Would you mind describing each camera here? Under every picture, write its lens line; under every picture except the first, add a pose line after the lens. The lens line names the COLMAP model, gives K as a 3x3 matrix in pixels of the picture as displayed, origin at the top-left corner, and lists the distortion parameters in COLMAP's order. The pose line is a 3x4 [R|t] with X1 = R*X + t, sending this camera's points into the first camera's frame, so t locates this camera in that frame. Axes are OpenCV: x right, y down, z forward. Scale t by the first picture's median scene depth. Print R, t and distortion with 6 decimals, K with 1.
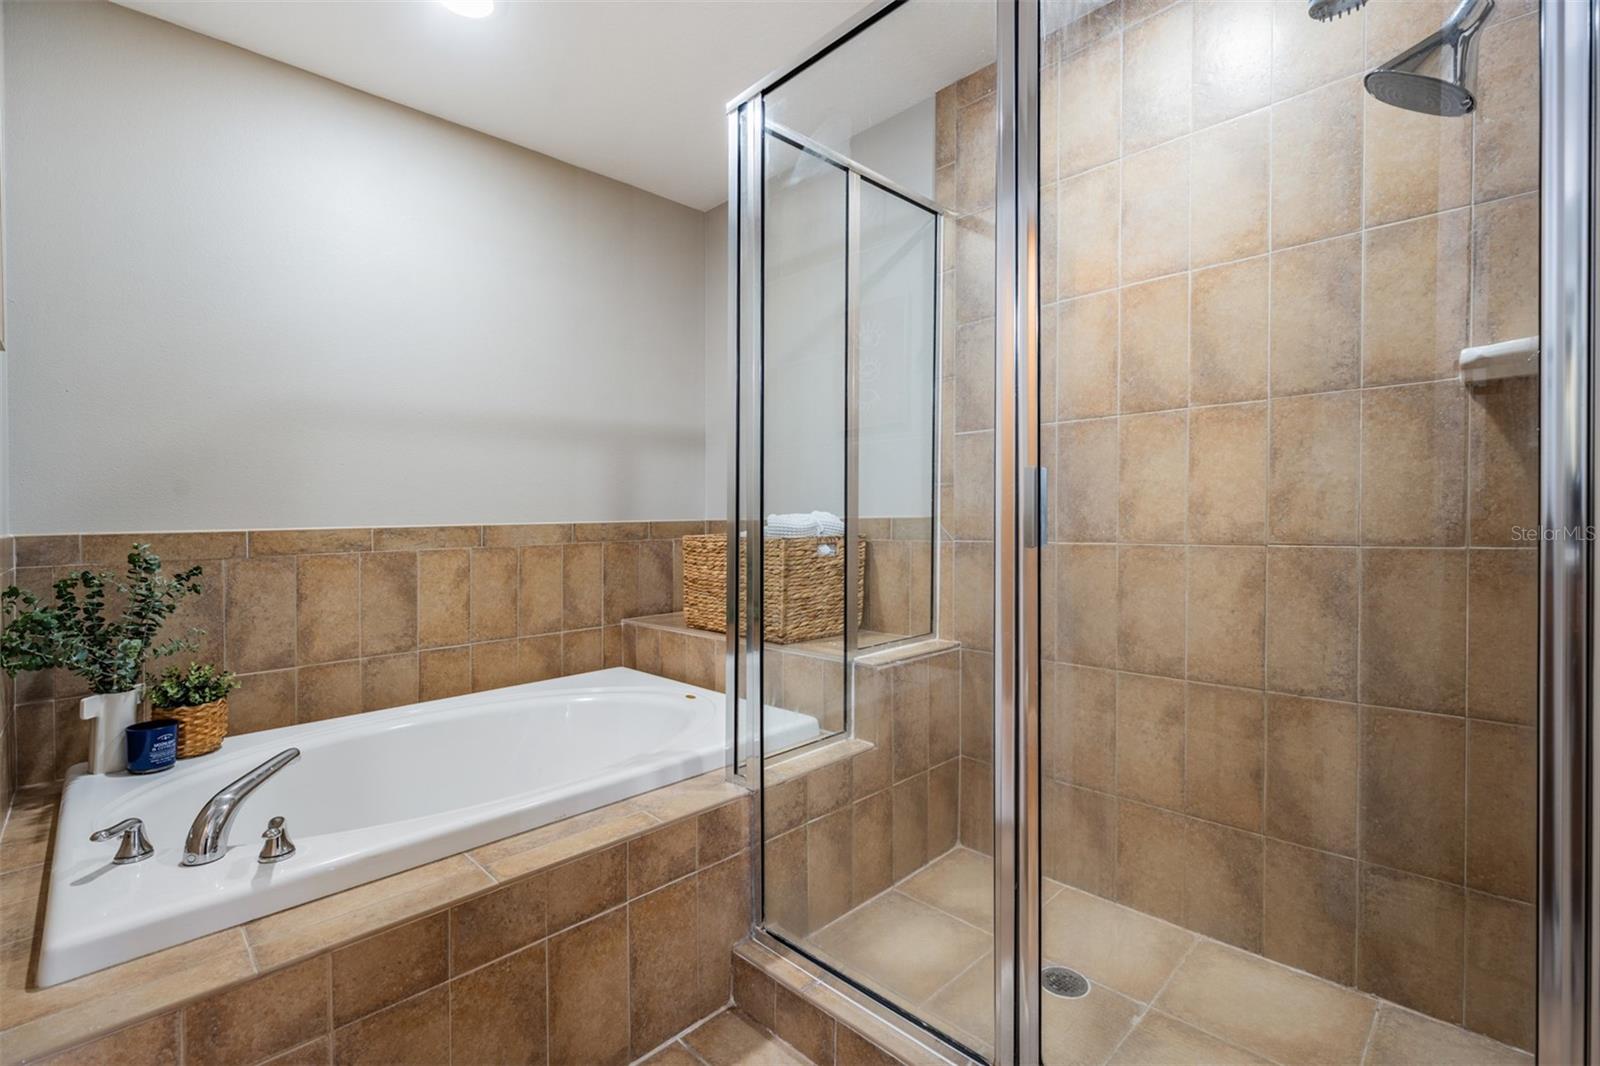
lens RADIAL K [[702.0, 0, 799.7], [0, 702.0, 515.4], [0, 0, 1]] dist [0.000049, -0.000783]
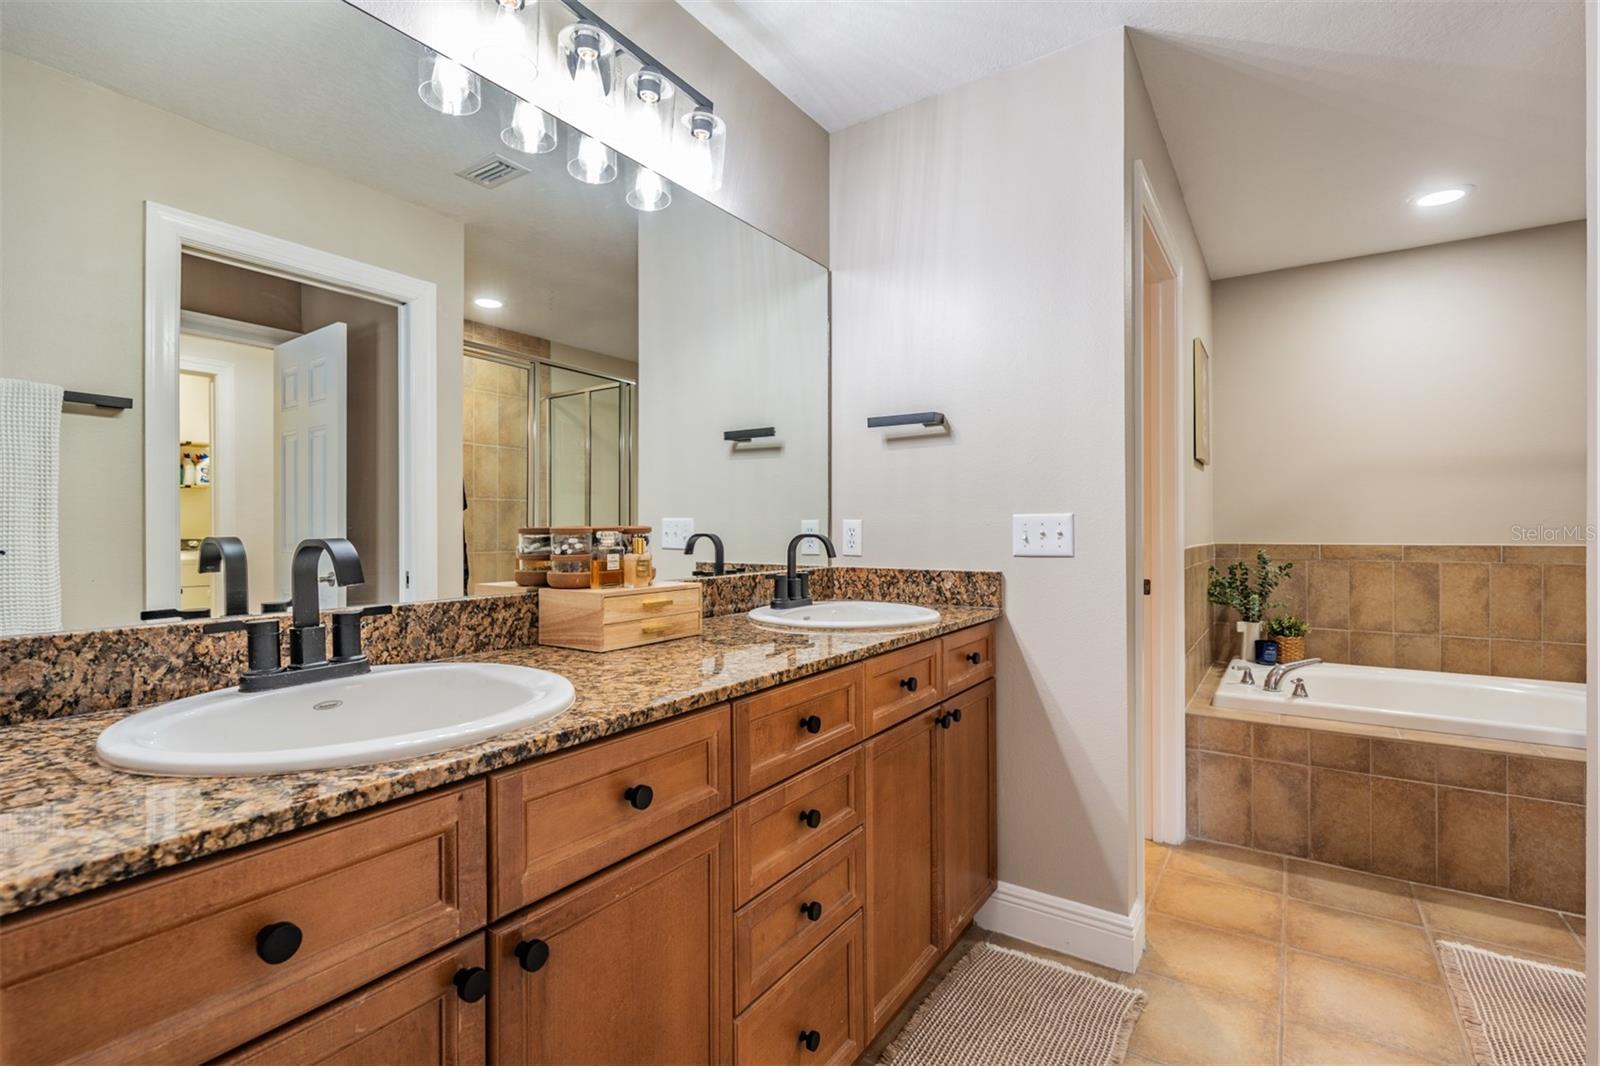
lens RADIAL K [[725.6, 0, 799.5], [0, 725.6, 527.0], [0, 0, 1]] dist [0.002822, -0.000196]
pose [[0.188408, 0.010752, -0.982032, 0.711451], [-0.001199, 0.999942, 0.010718, -0.037797], [0.982090, -0.000841, 0.188410, -0.576423]]
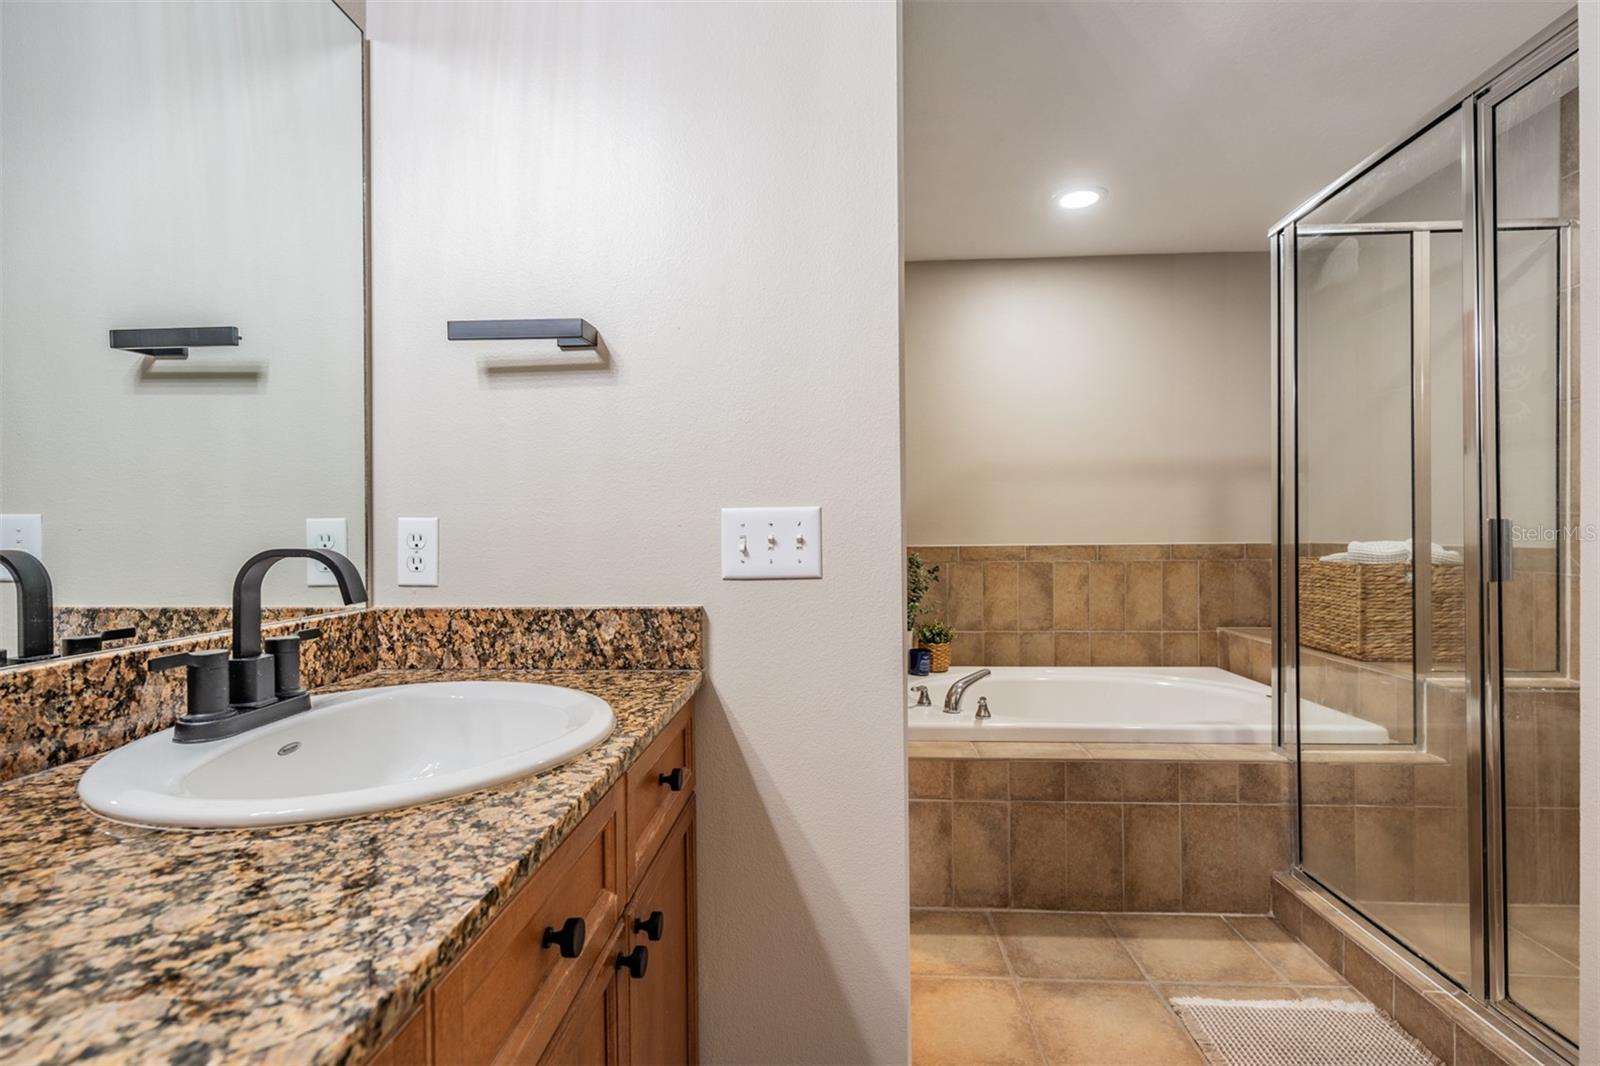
lens RADIAL K [[725.6, 0, 799.5], [0, 725.6, 527.0], [0, 0, 1]] dist [0.002822, -0.000196]
pose [[0.665015, 0.004464, -0.746817, 0.256551], [-0.000761, 0.999986, 0.005300, -0.032832], [0.746829, -0.002956, 0.665009, -0.440646]]
